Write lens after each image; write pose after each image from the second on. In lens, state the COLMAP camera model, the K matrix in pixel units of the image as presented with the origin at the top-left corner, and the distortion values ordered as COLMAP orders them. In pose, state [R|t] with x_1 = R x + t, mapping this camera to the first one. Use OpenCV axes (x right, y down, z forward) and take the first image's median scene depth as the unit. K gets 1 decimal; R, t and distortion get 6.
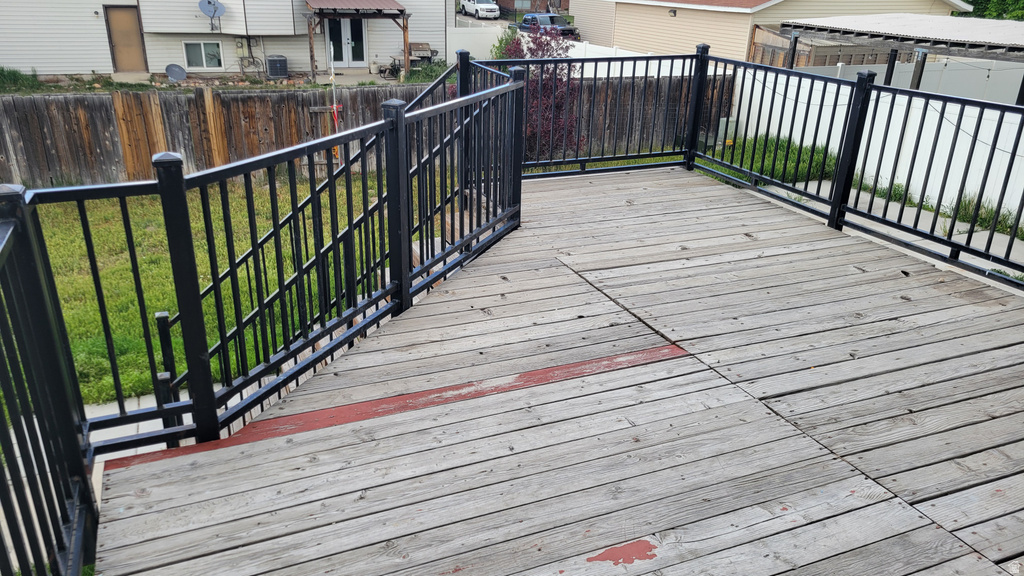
lens RADIAL K [[762.7, 0, 512.0], [0, 762.7, 288.0], [0, 0, 1]] dist [0.048235, -0.004169]
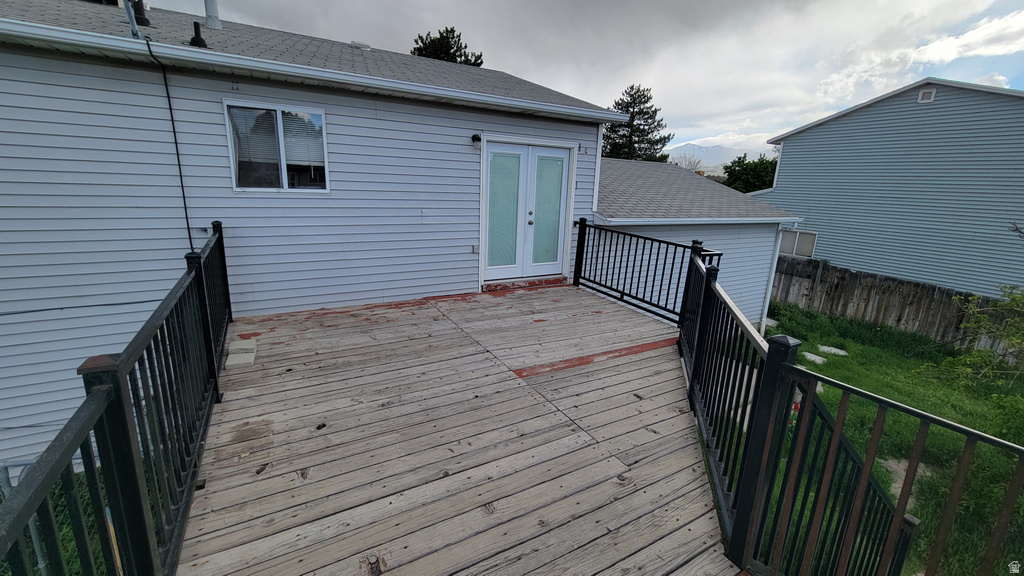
lens RADIAL K [[416.9, 0, 511.5], [0, 416.9, 283.3], [0, 0, 1]] dist [0.000573, 0.000004]
pose [[-0.991932, -0.034531, -0.121979, 0.339843], [-0.099852, 0.805642, 0.583927, -0.633388], [0.078107, 0.591395, -0.802590, 1.568730]]
